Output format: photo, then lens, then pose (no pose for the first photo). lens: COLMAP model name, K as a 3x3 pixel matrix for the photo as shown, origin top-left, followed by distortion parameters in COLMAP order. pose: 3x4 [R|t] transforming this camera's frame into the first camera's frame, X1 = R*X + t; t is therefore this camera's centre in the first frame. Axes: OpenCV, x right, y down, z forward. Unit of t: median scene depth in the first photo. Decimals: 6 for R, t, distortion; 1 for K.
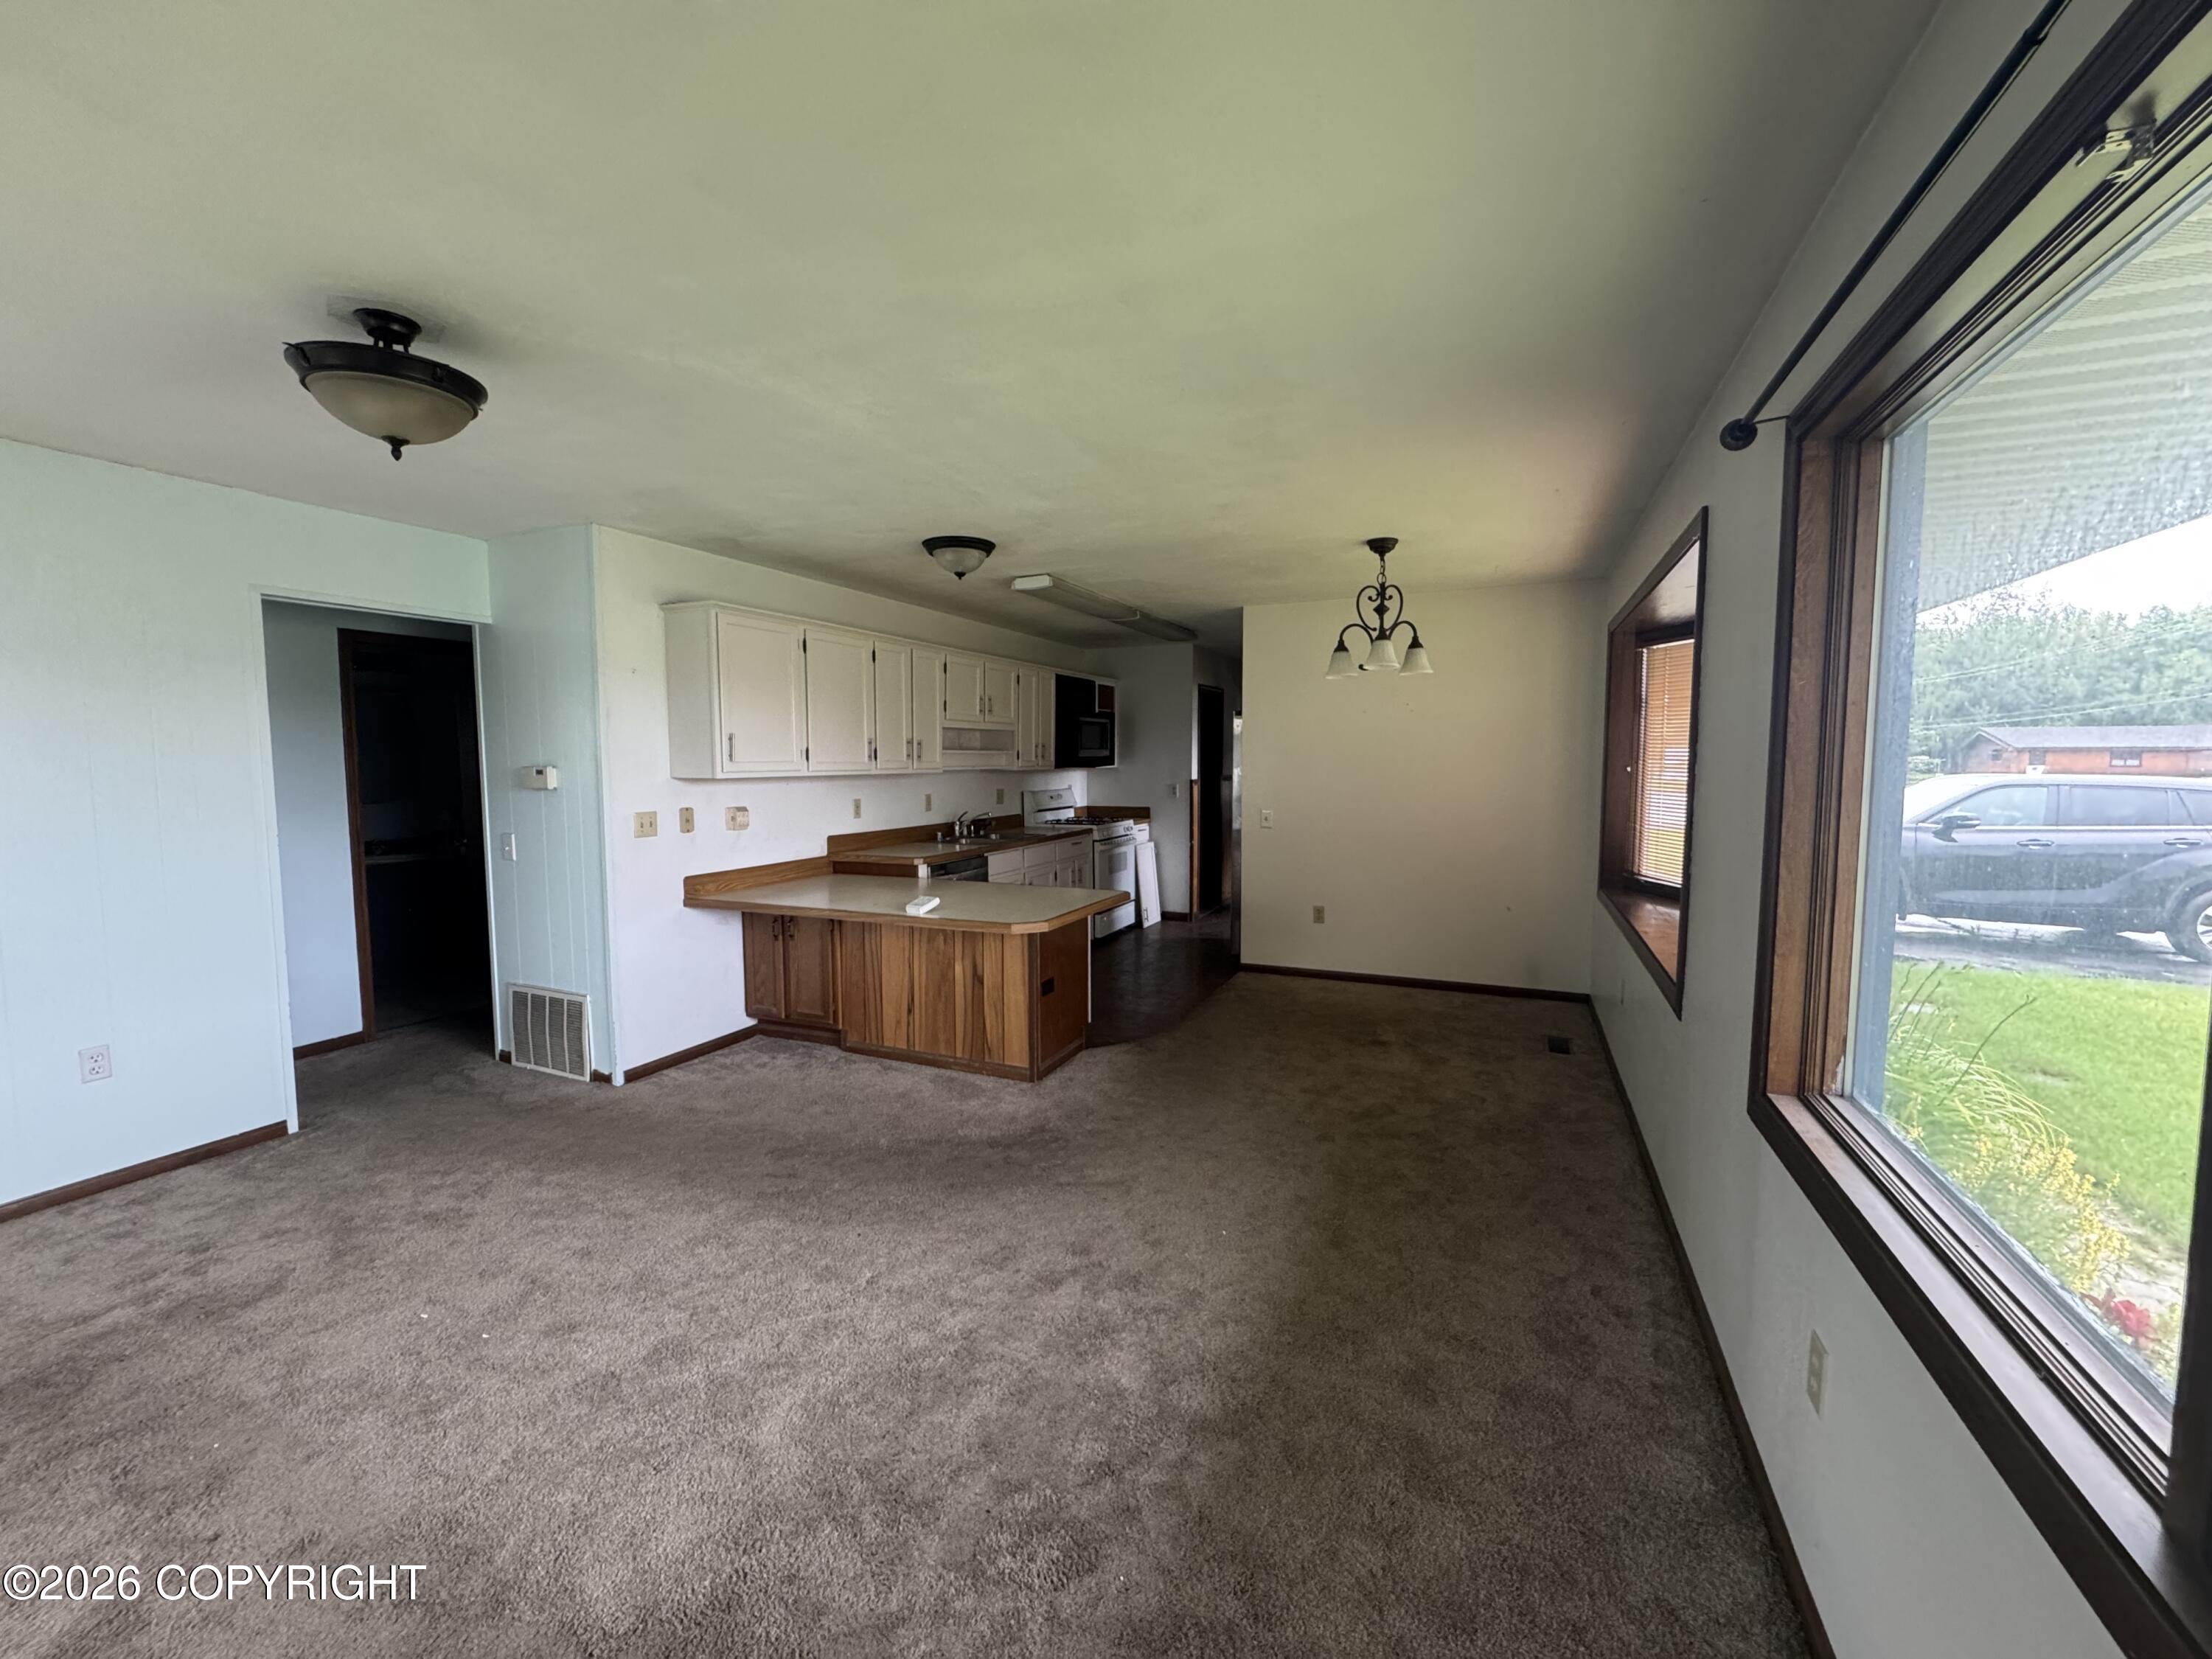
lens RADIAL K [[880.9, 0, 1106.0], [0, 880.9, 829.5], [0, 0, 1]] dist [-0.002279, -0.000063]
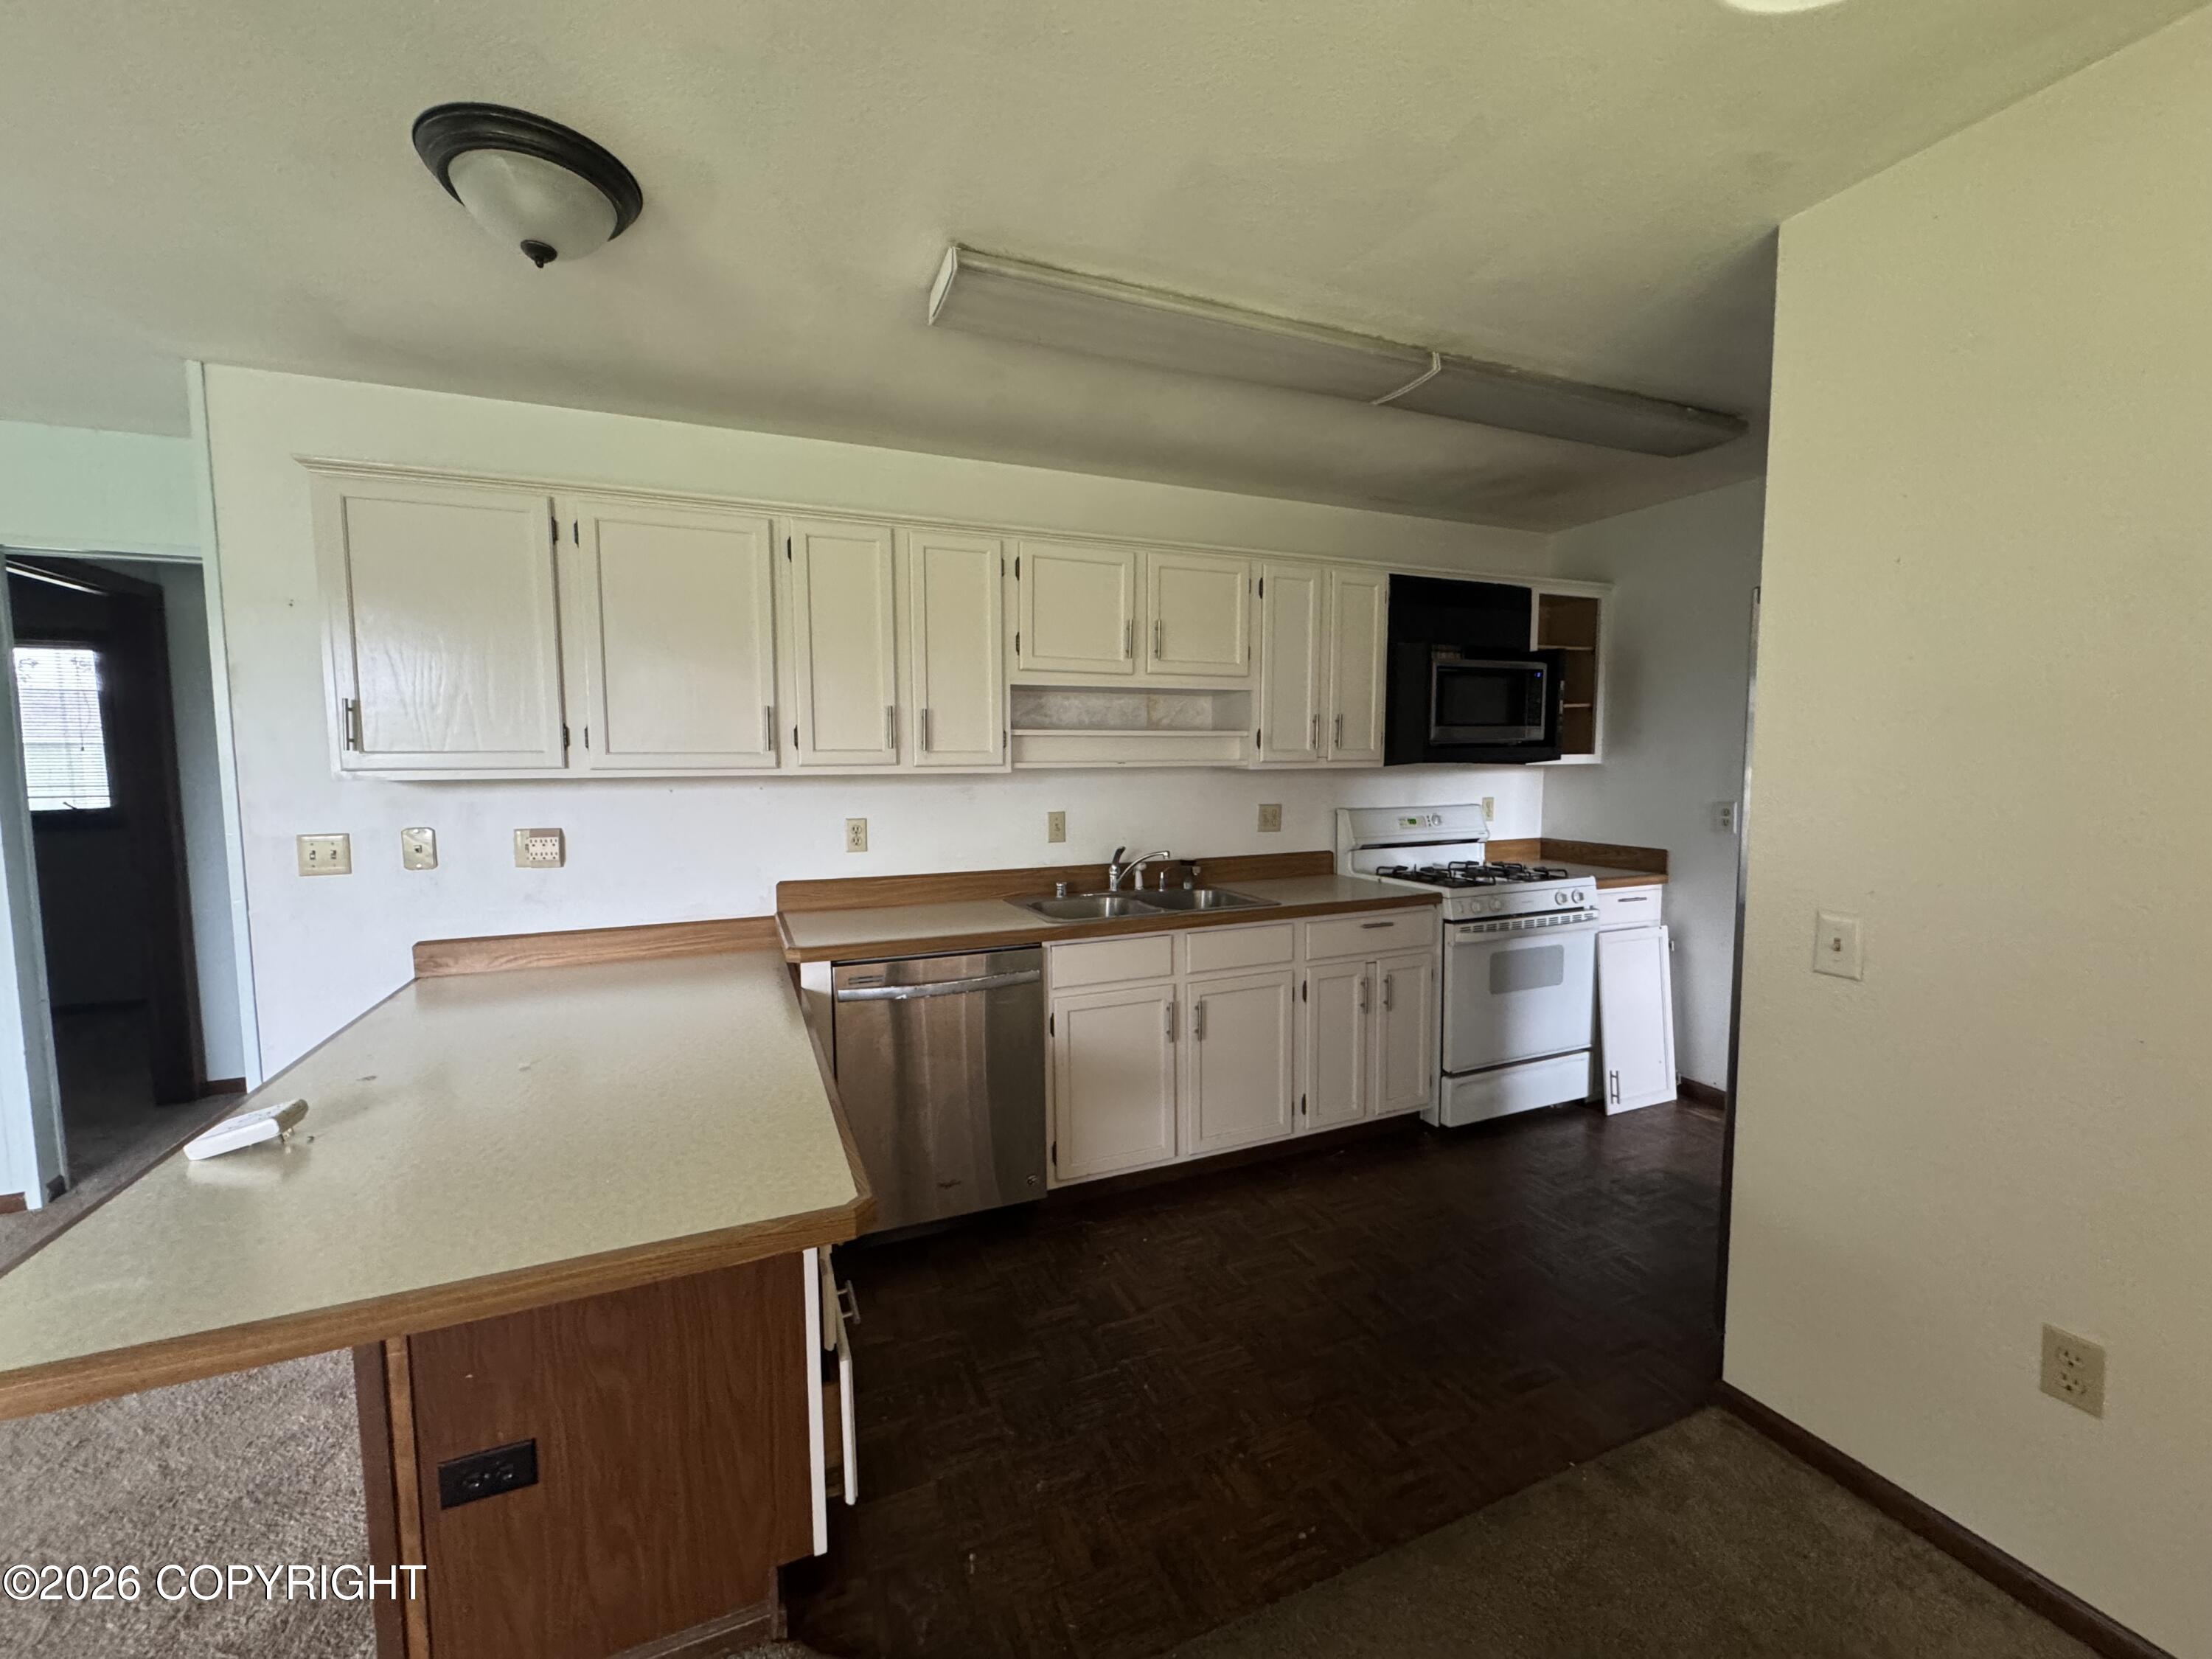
lens RADIAL K [[880.9, 0, 1106.0], [0, 880.9, 829.5], [0, 0, 1]] dist [-0.002279, -0.000063]
pose [[0.734977, 0.053940, -0.675943, 0.277085], [-0.050227, 0.998423, 0.025060, -0.063132], [0.676229, 0.015532, 0.736527, 0.878060]]
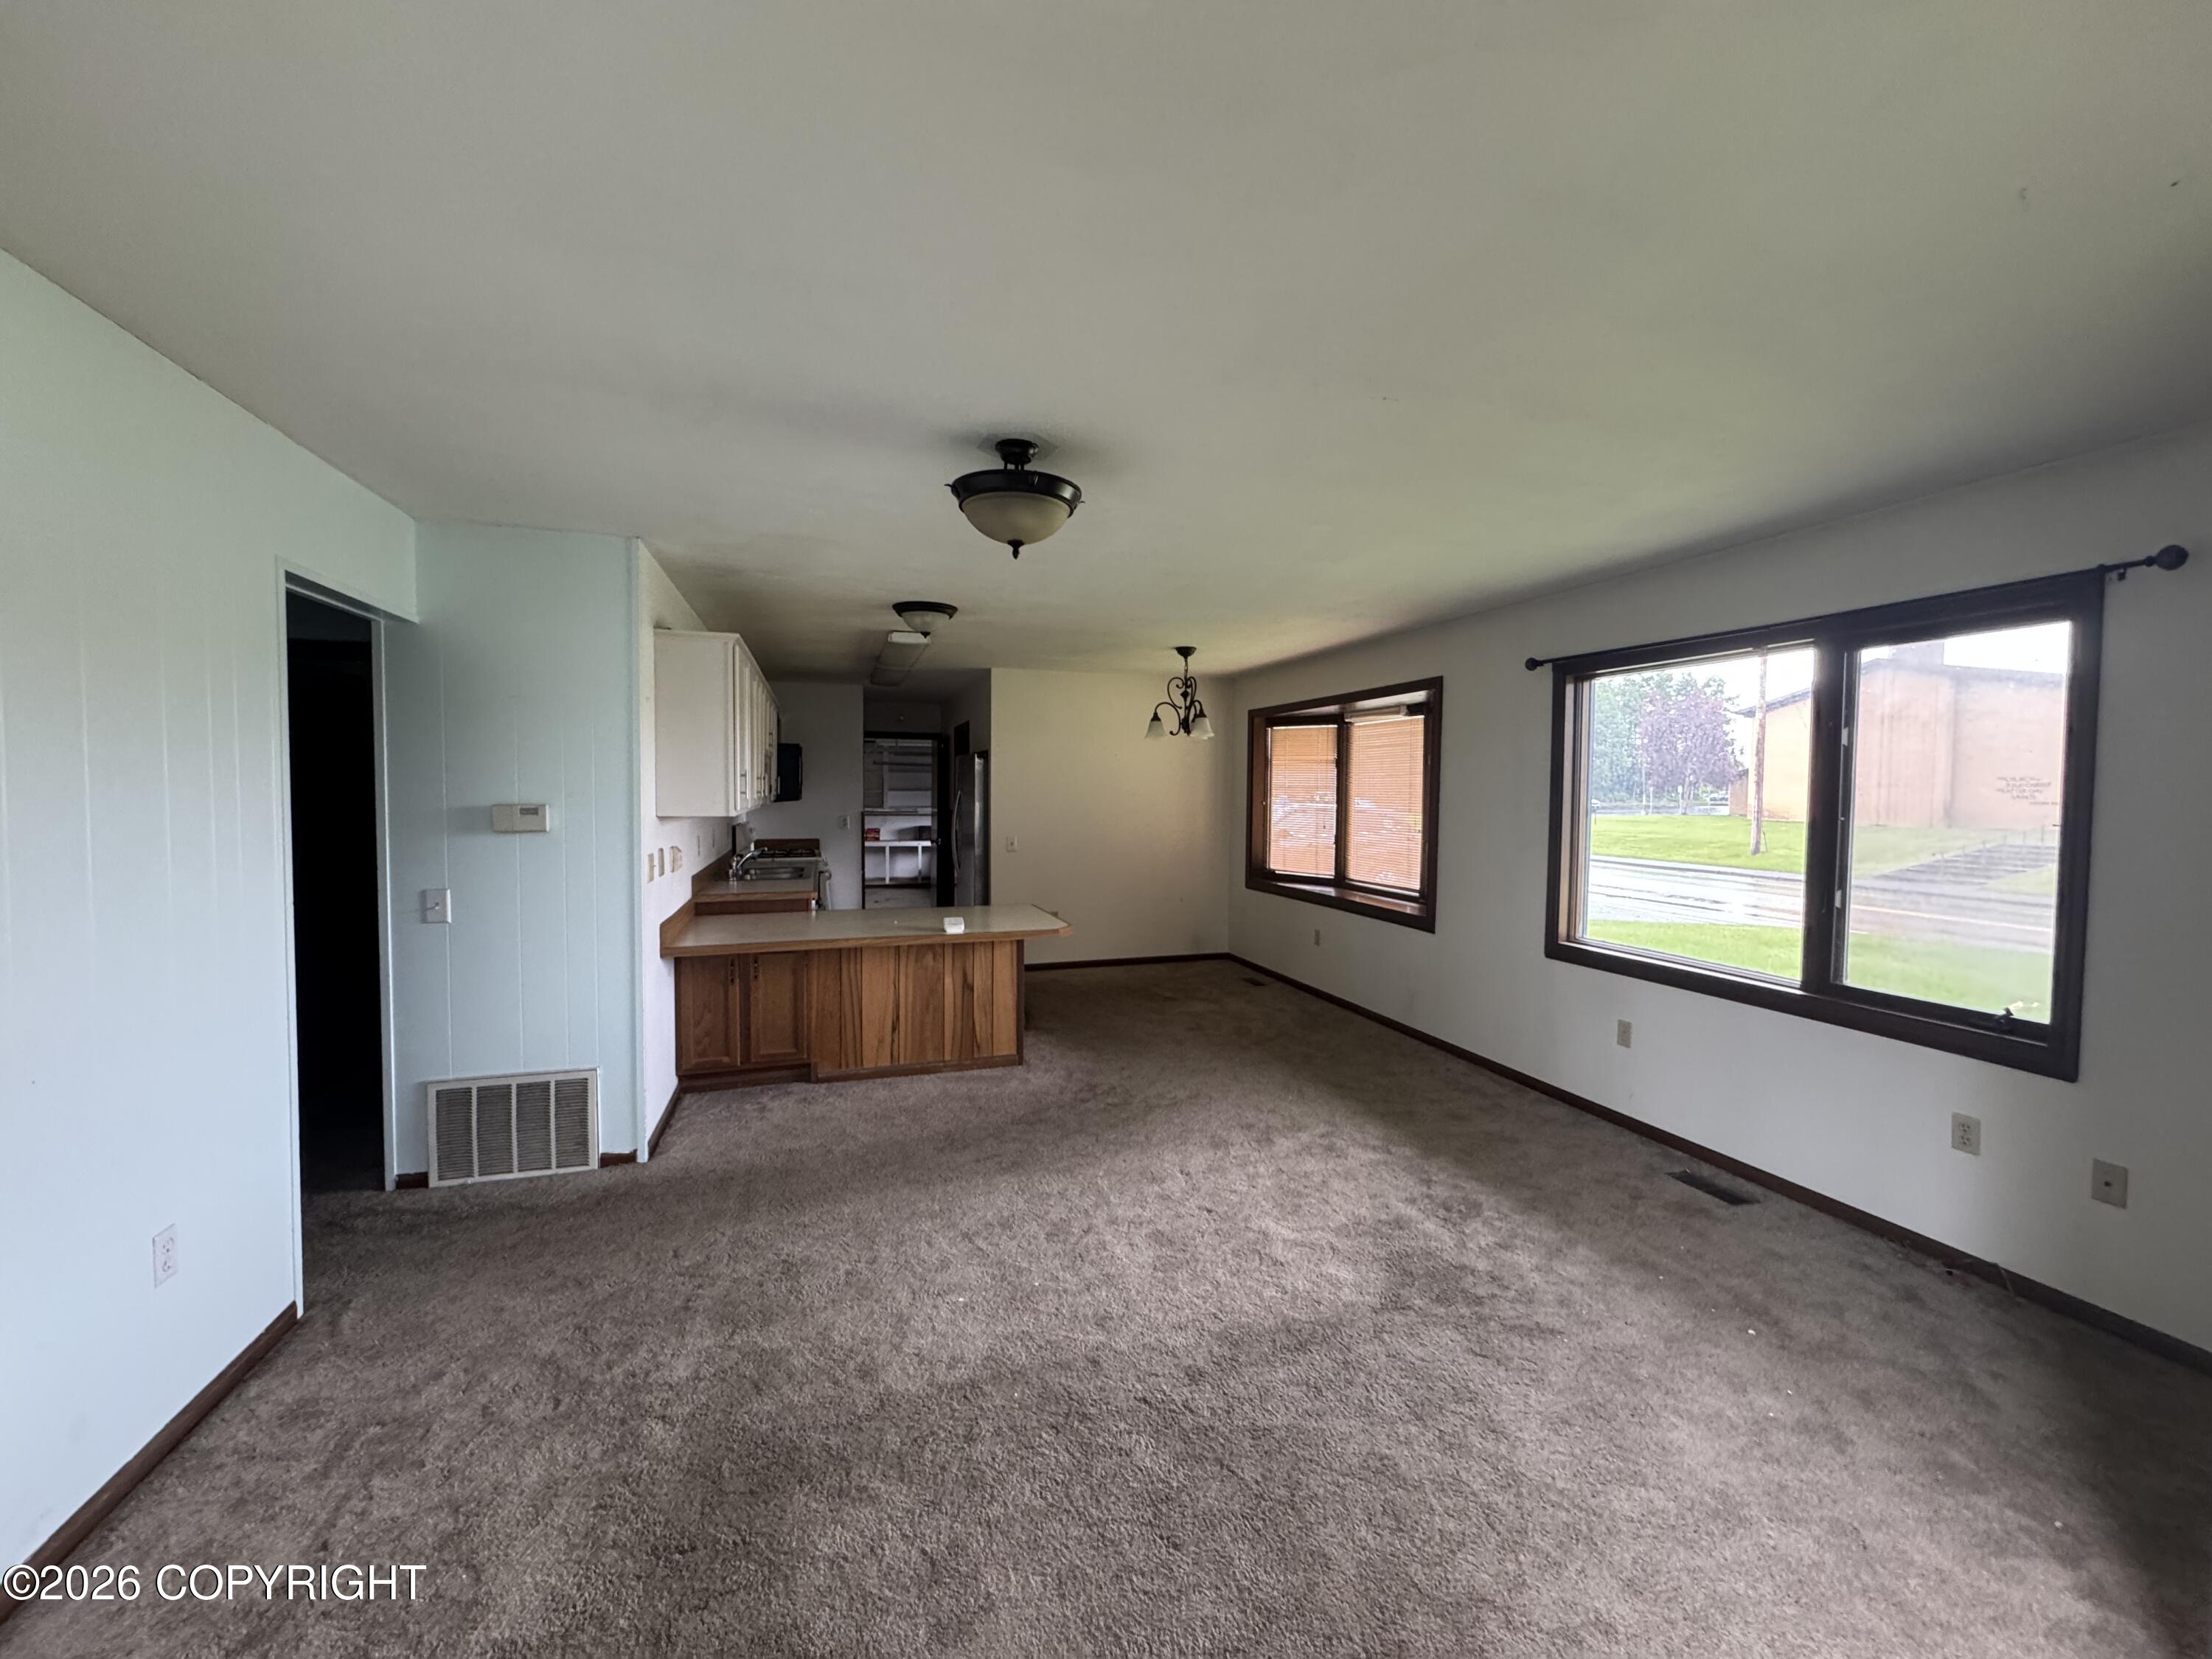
lens RADIAL K [[880.9, 0, 1106.0], [0, 880.9, 829.5], [0, 0, 1]] dist [-0.002279, -0.000063]
pose [[0.745857, -0.023086, 0.665706, -0.742842], [0.045462, 0.998833, -0.016297, -0.008972], [-0.664553, 0.042420, 0.746036, 0.009841]]
